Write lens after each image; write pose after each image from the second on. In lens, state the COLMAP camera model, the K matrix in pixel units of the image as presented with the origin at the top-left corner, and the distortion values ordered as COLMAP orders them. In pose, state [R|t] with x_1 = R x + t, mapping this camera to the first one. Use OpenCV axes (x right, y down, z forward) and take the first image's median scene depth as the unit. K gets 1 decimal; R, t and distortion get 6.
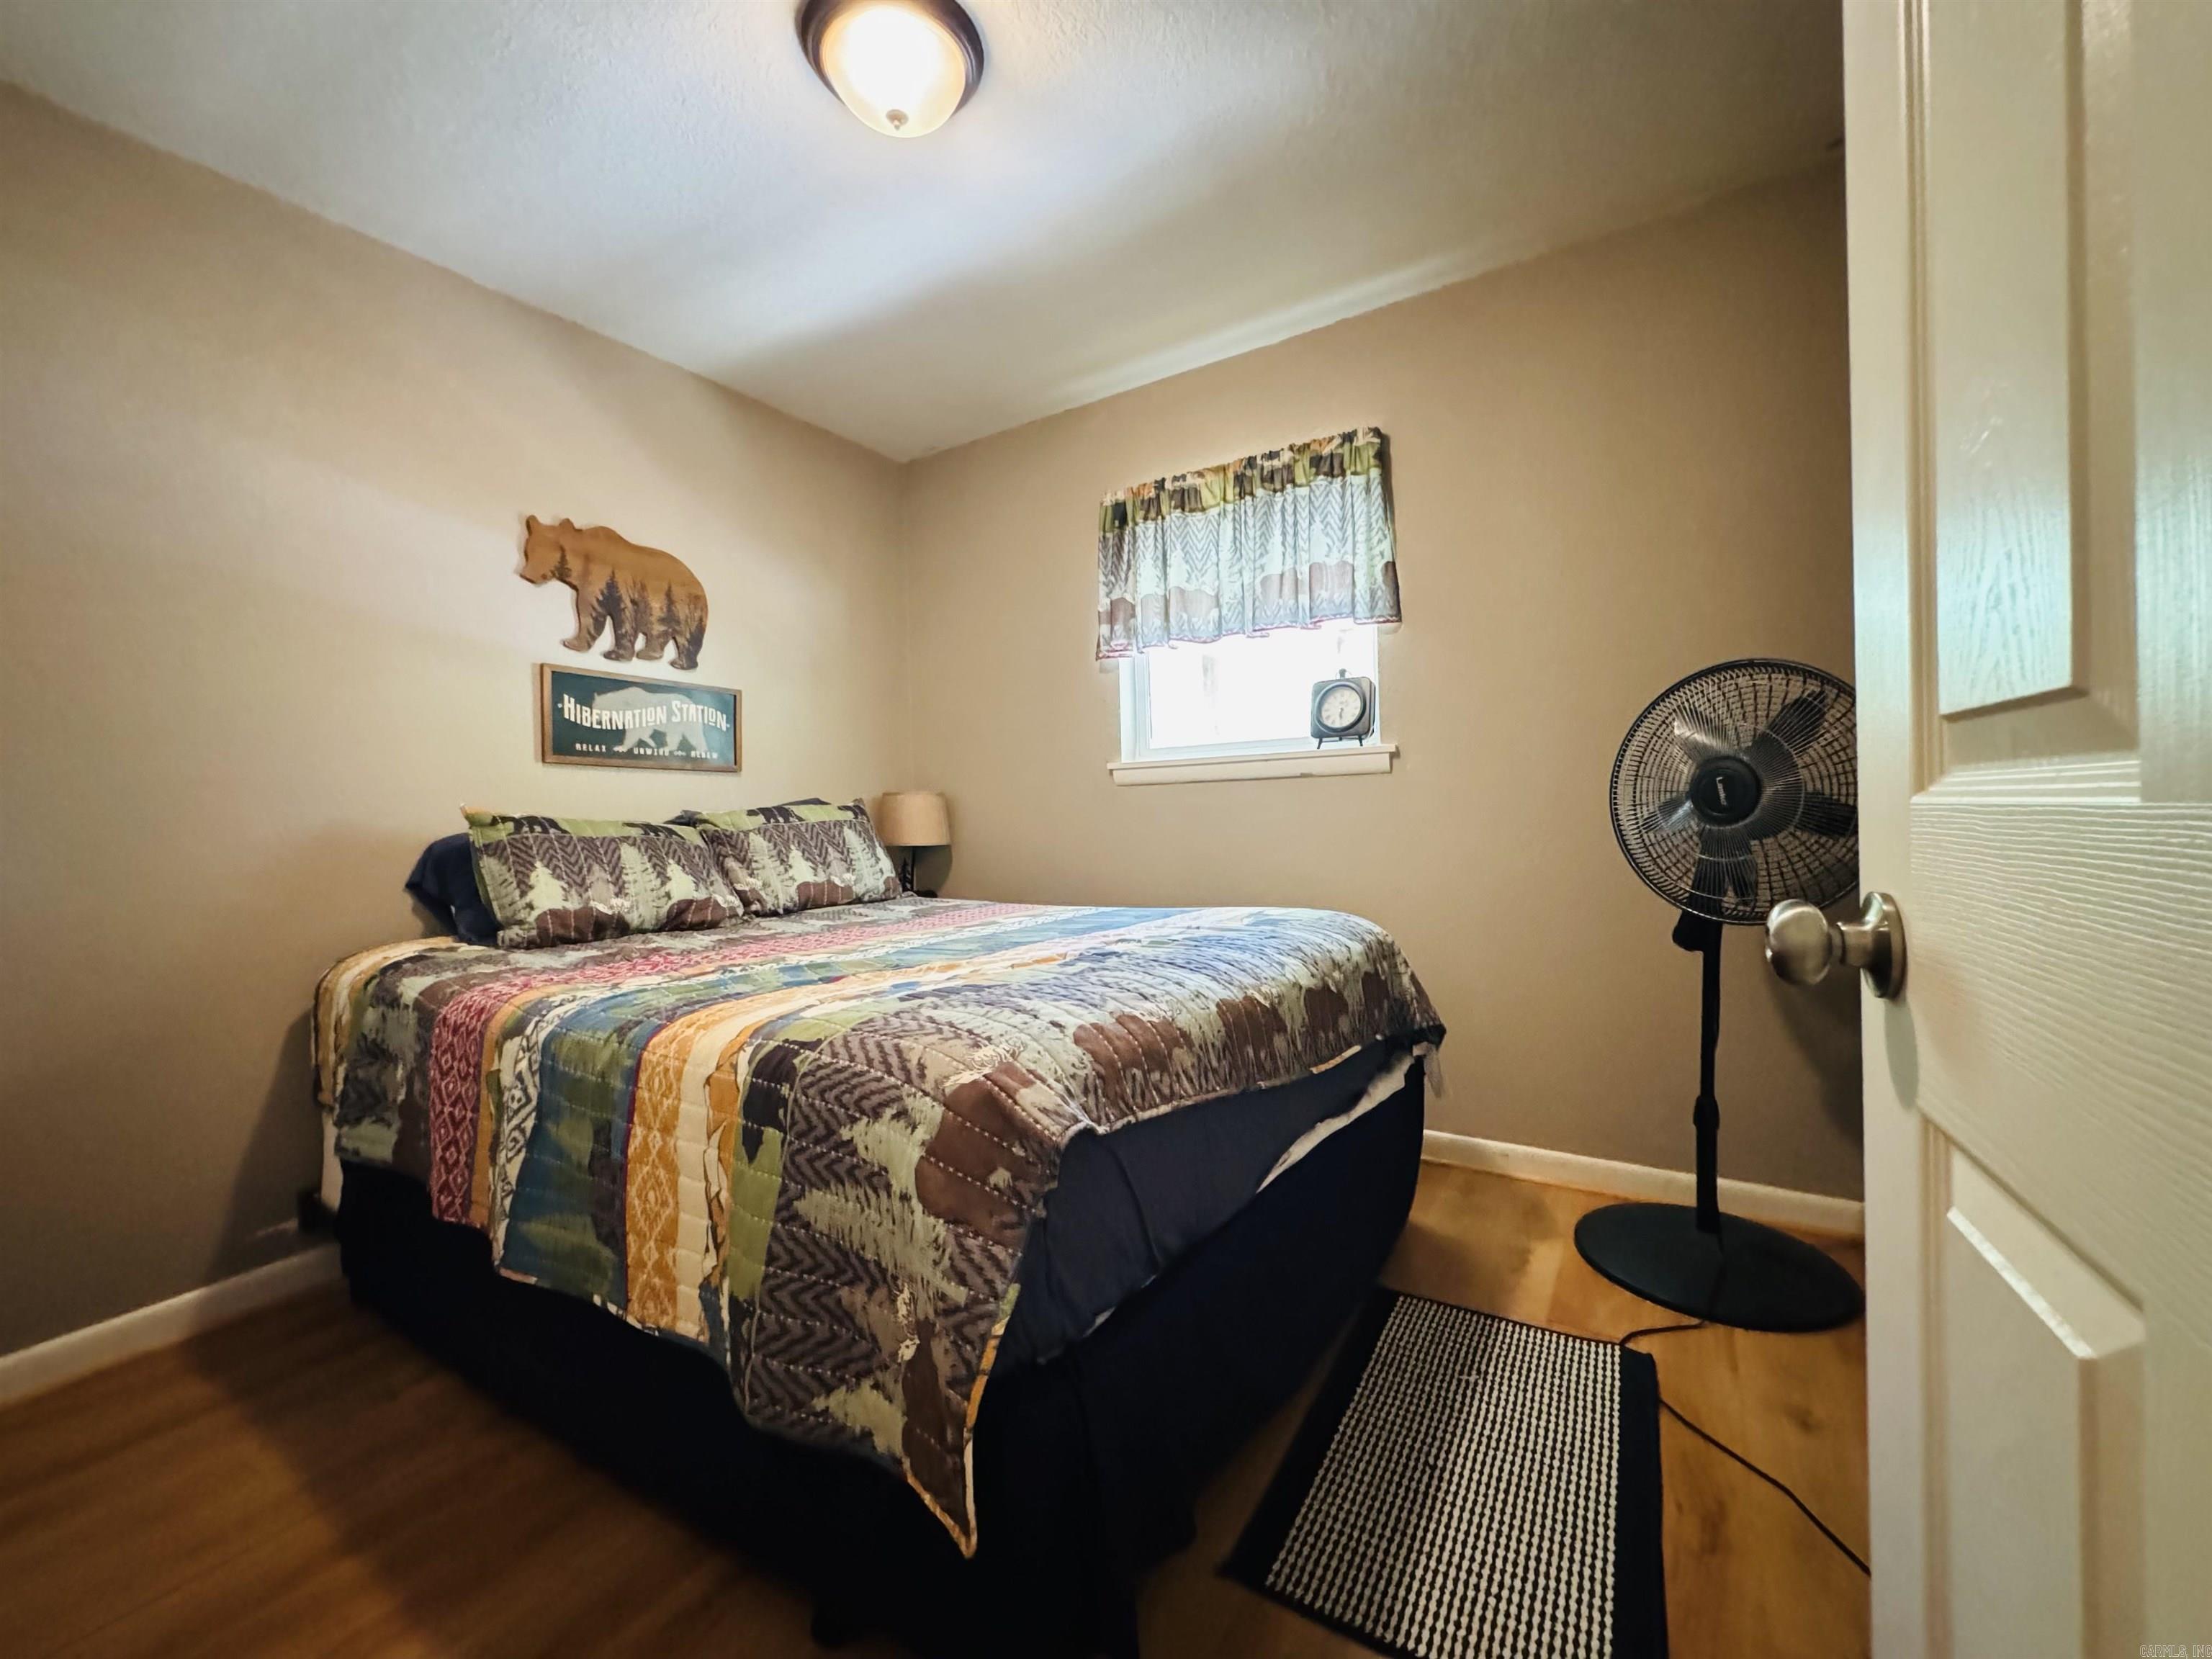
lens RADIAL K [[887.4, 0, 1101.0], [0, 887.4, 824.4], [0, 0, 1]] dist [-0.001768, 0.000431]
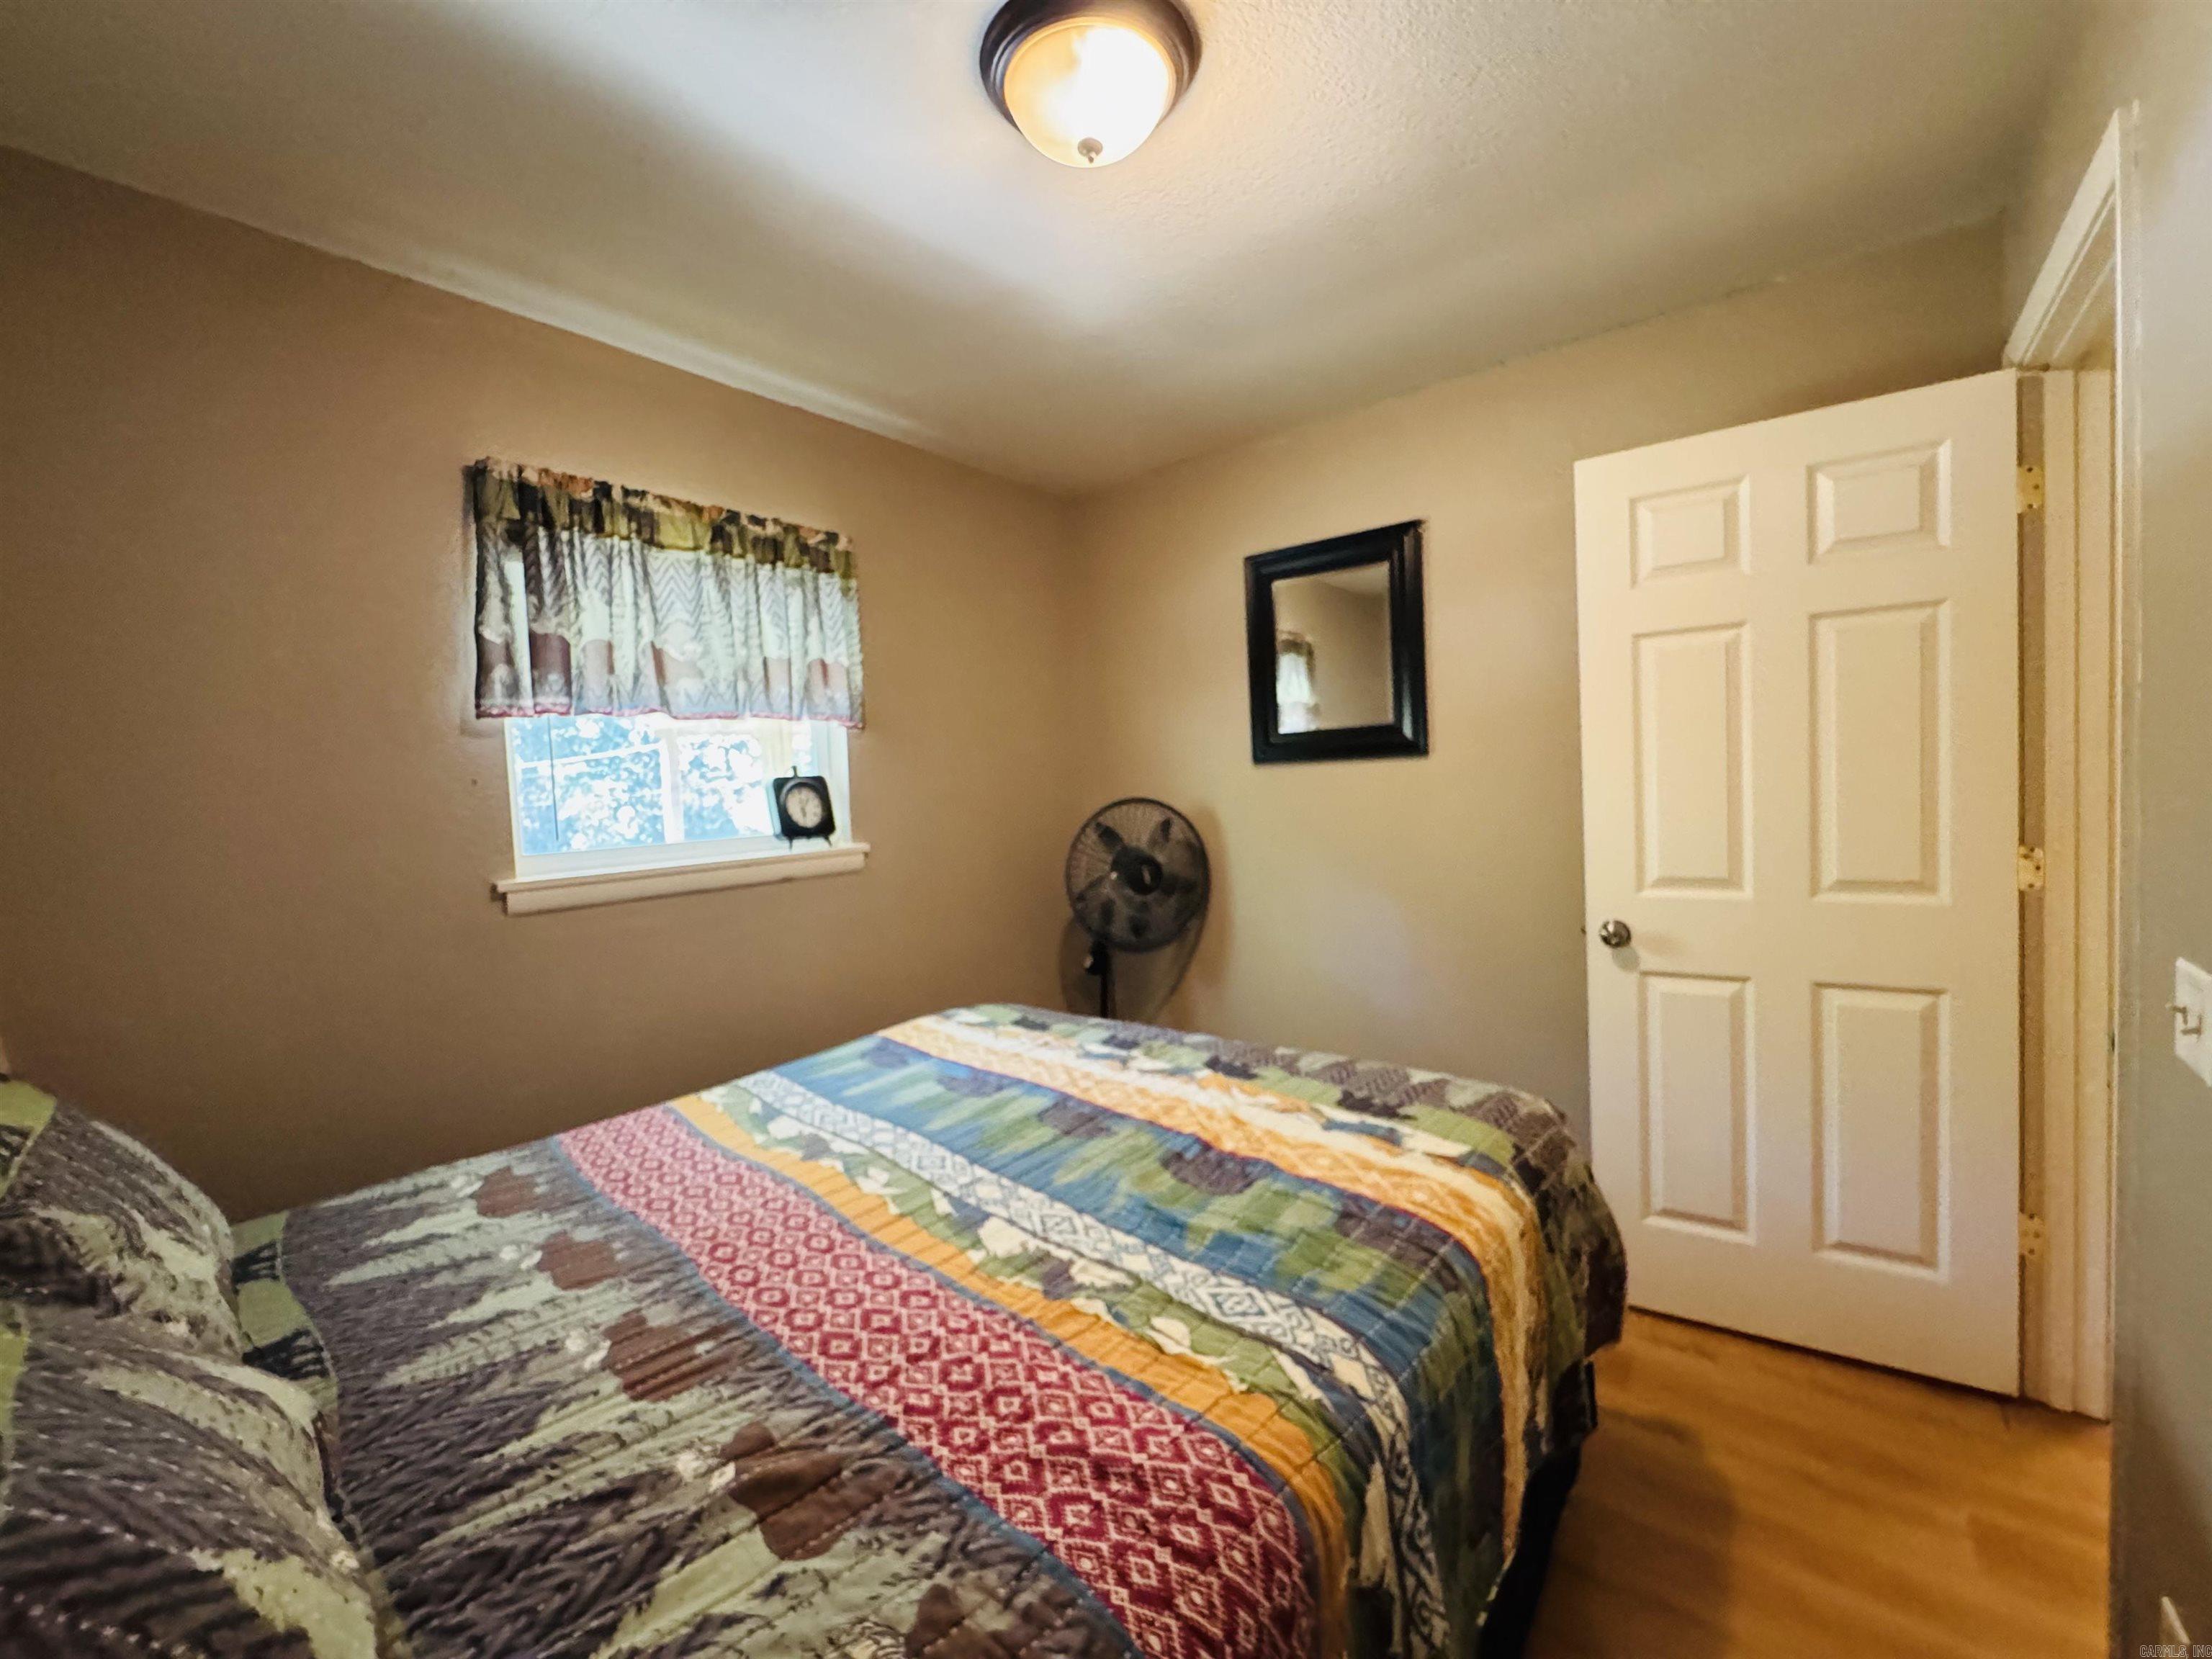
lens RADIAL K [[887.4, 0, 1106.8], [0, 887.4, 834.5], [0, 0, 1]] dist [-0.001768, 0.000431]
pose [[0.113513, -0.025872, 0.993200, -0.638121], [0.075718, 0.996979, 0.017316, -0.091808], [-0.990647, 0.073237, 0.115129, 0.564963]]
